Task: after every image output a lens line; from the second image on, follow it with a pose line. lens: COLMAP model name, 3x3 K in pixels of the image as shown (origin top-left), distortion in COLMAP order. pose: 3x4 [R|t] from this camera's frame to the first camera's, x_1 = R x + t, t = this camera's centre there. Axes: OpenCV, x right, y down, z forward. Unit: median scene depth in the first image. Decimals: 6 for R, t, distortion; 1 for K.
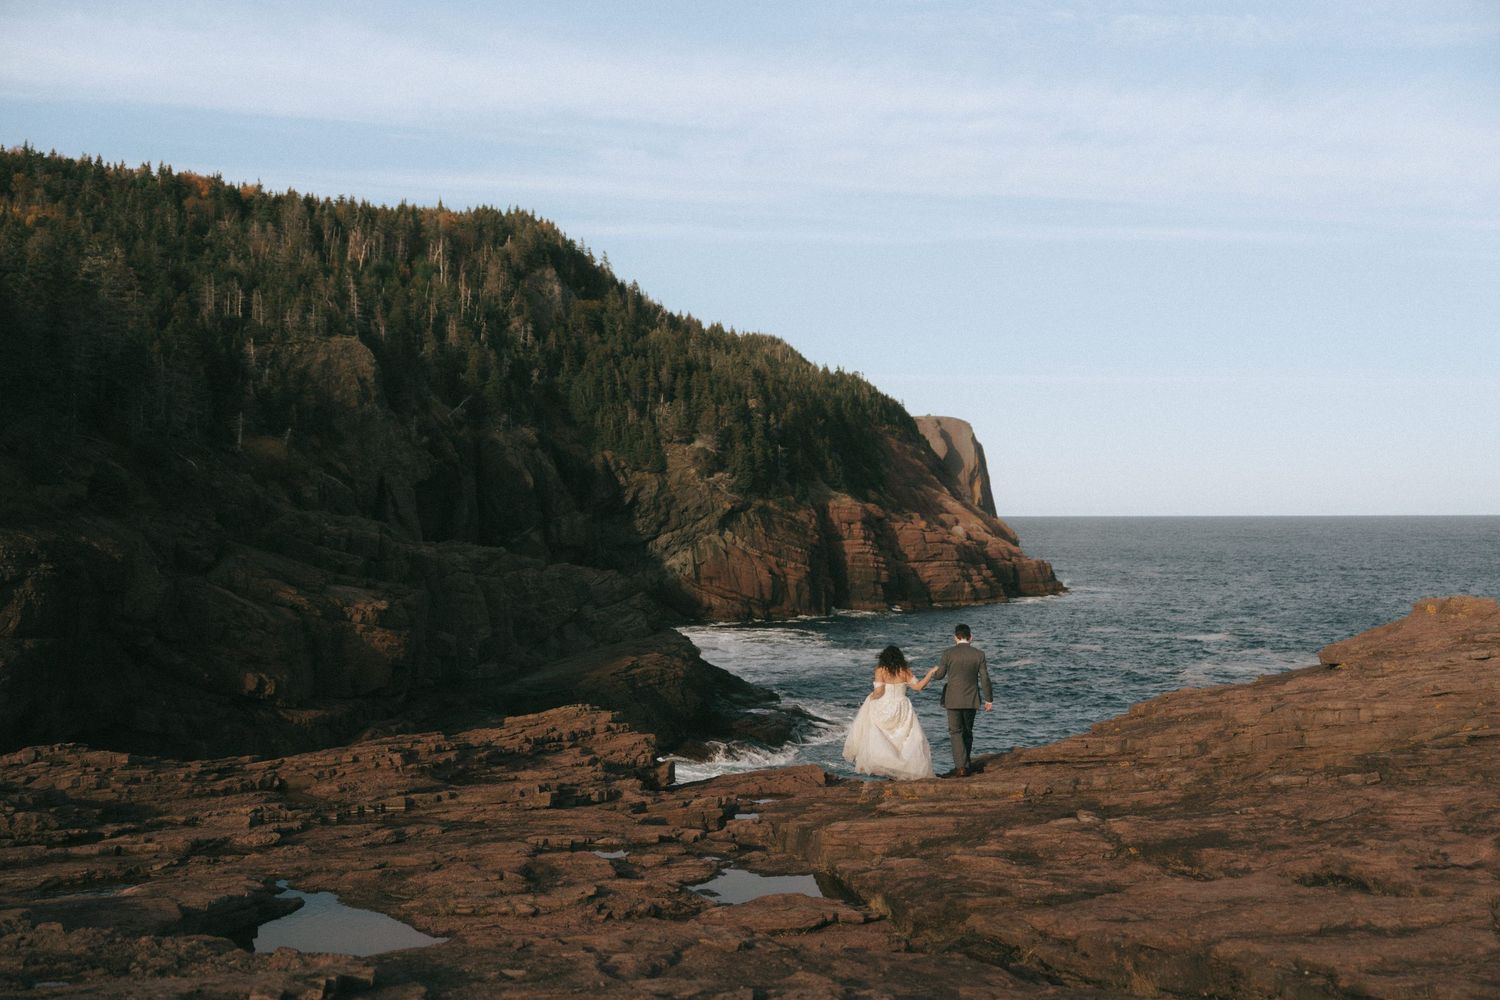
lens RADIAL K [[1789.6, 0, 749.2], [0, 1789.6, 498.0], [0, 0, 1]] dist [-0.003742, 0.000000]
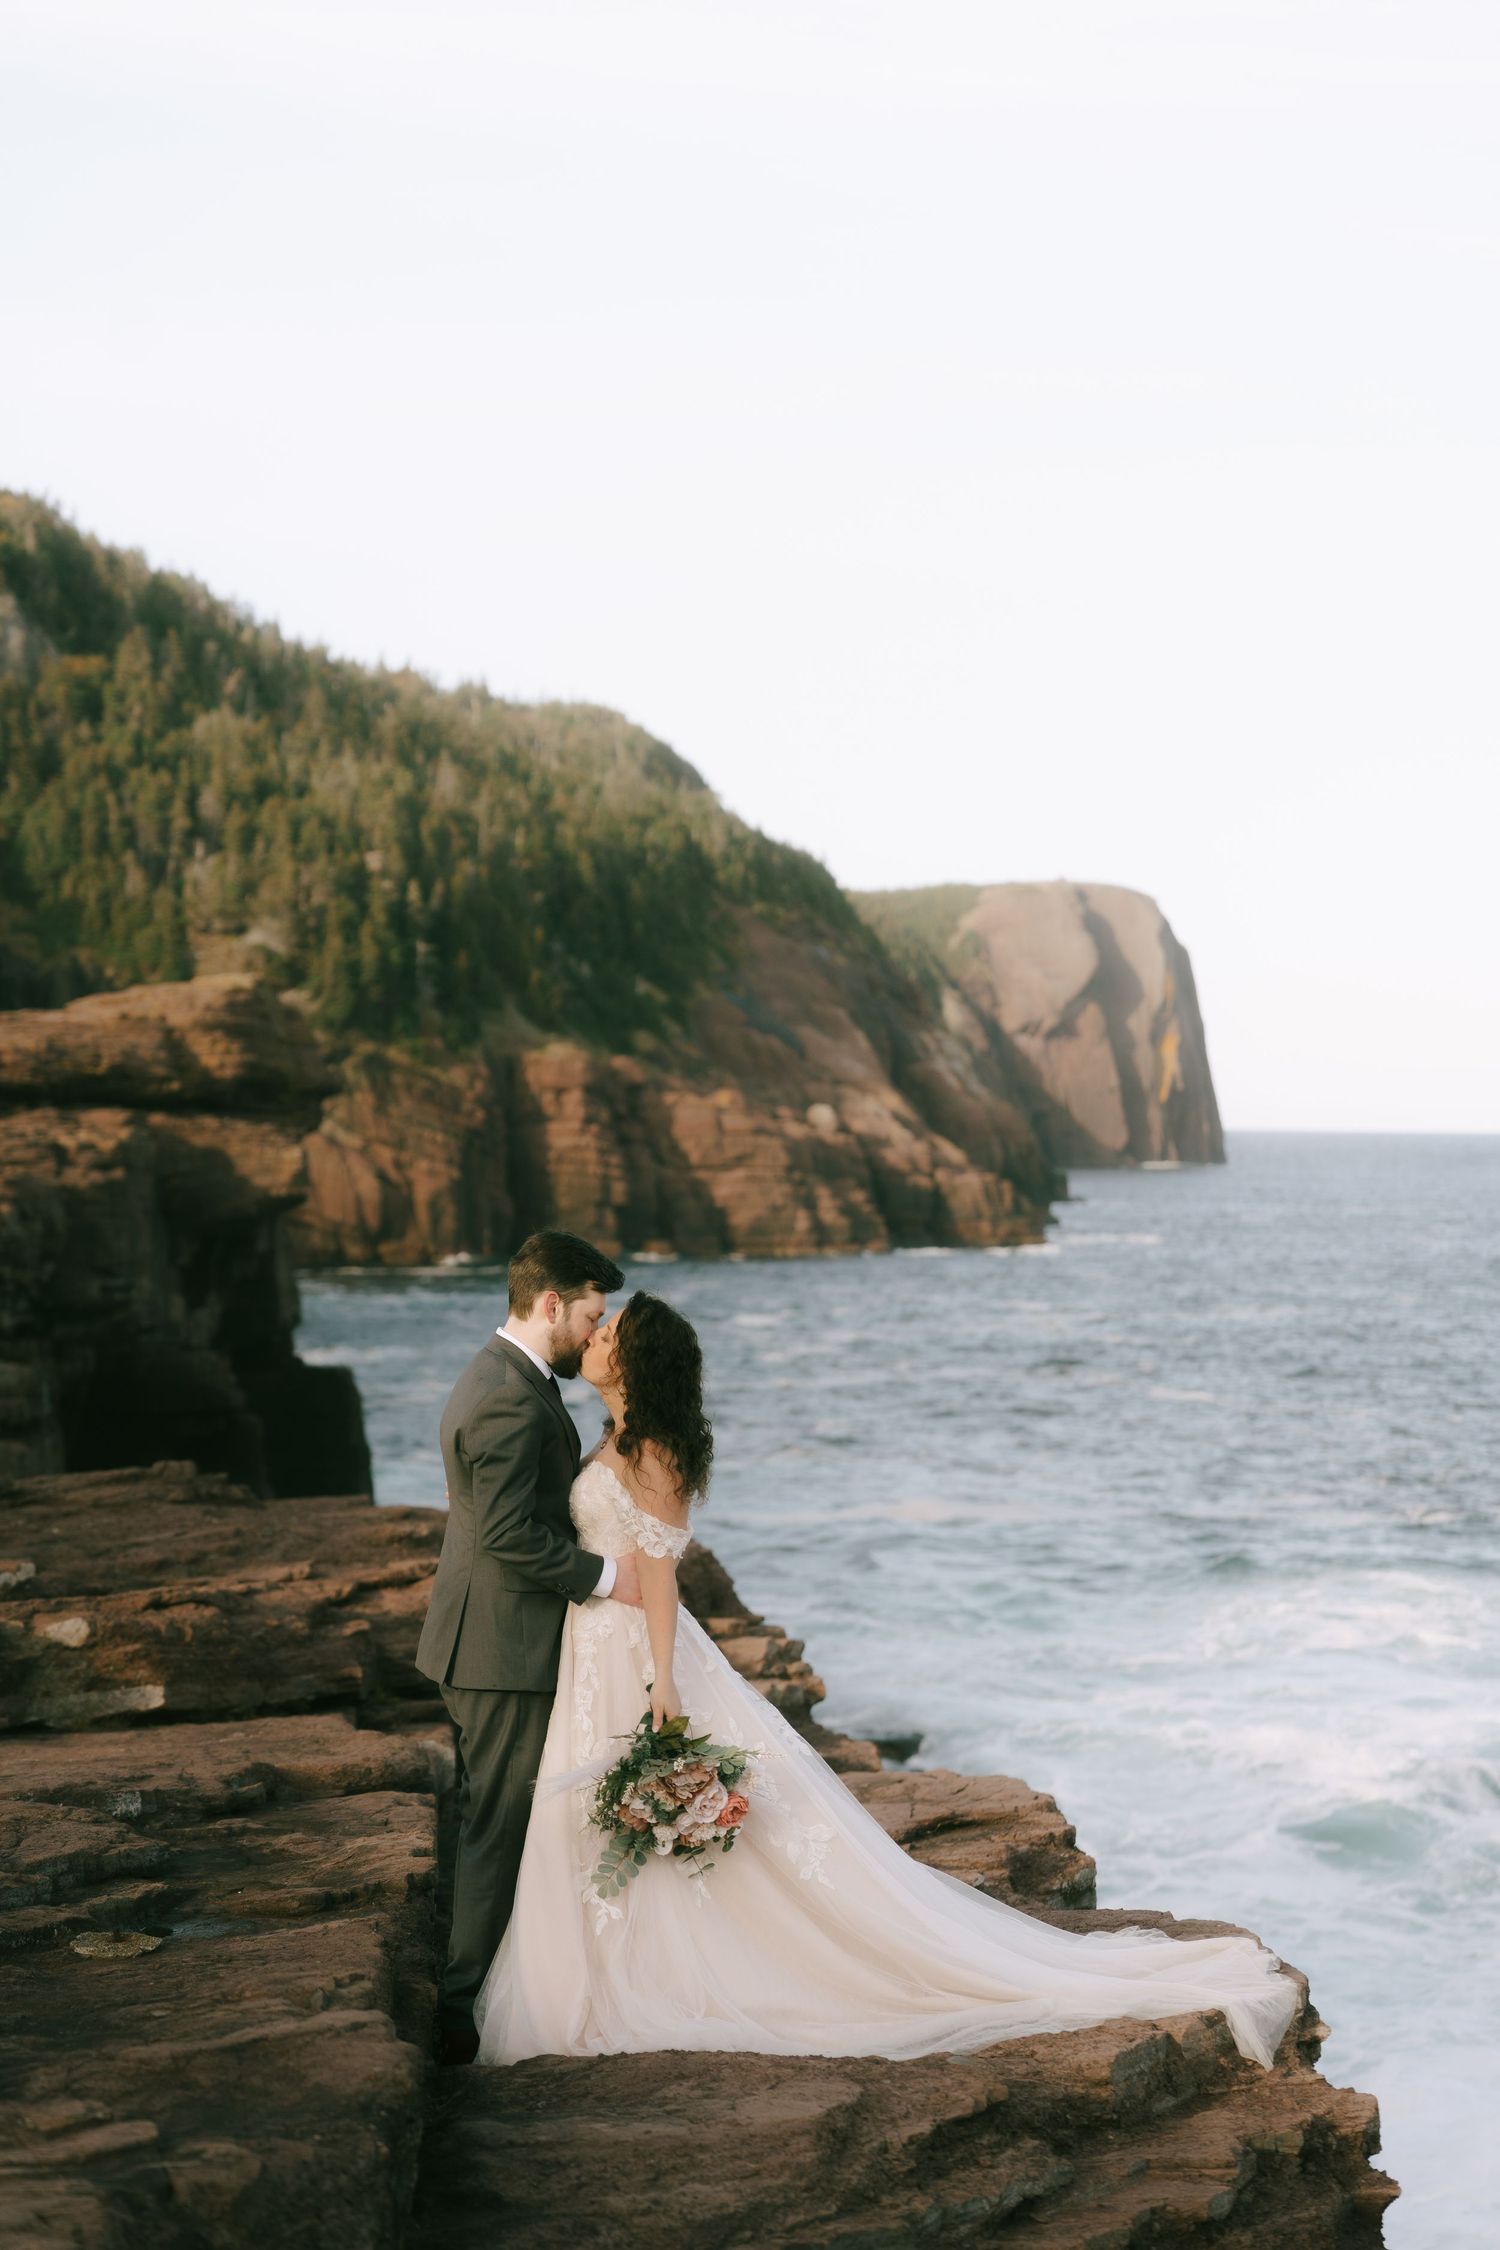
lens RADIAL K [[4435.4, 0, 750.6], [0, 4435.4, 1125.2], [0, 0, 1]] dist [0.025713, 0.000000]
pose [[0.999900, 0.014103, 0.000460, 0.113137], [-0.014107, 0.999837, 0.011243, 0.008564], [-0.000301, -0.011249, 0.999937, -0.306542]]
